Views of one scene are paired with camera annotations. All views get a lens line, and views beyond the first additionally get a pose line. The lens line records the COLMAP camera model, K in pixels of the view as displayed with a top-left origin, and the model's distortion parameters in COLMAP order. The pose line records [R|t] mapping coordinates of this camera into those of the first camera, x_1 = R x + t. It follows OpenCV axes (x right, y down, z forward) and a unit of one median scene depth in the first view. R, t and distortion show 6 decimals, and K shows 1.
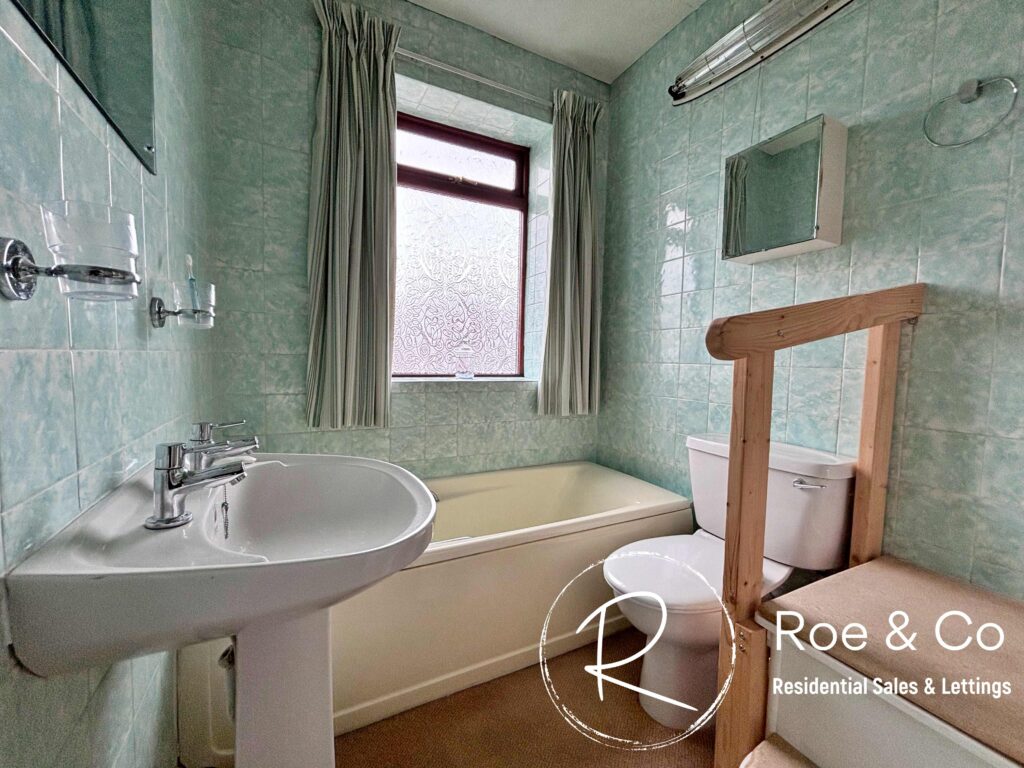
lens RADIAL K [[410.9, 0, 510.7], [0, 410.9, 384.8], [0, 0, 1]] dist [0.000417, -0.000226]
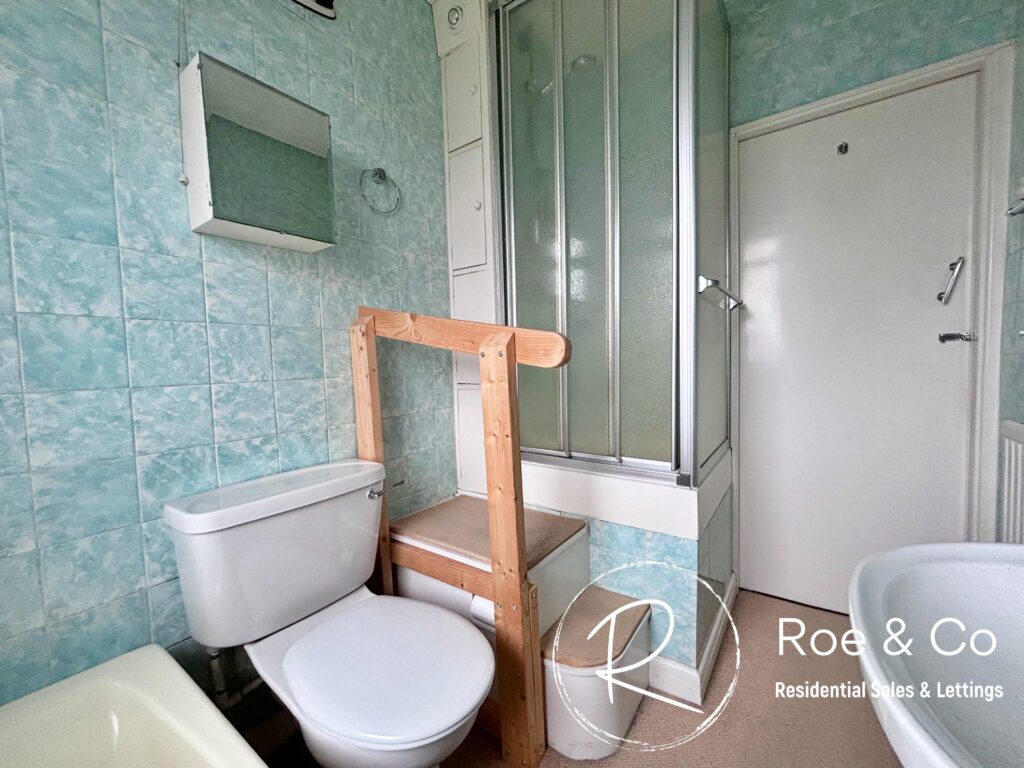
lens RADIAL K [[410.9, 0, 510.7], [0, 410.9, 384.8], [0, 0, 1]] dist [0.000417, -0.000226]
pose [[-0.451967, -0.055656, 0.890297, -0.289581], [0.080089, 0.991489, 0.102639, -0.086888], [-0.888432, 0.117692, -0.443663, 1.001733]]
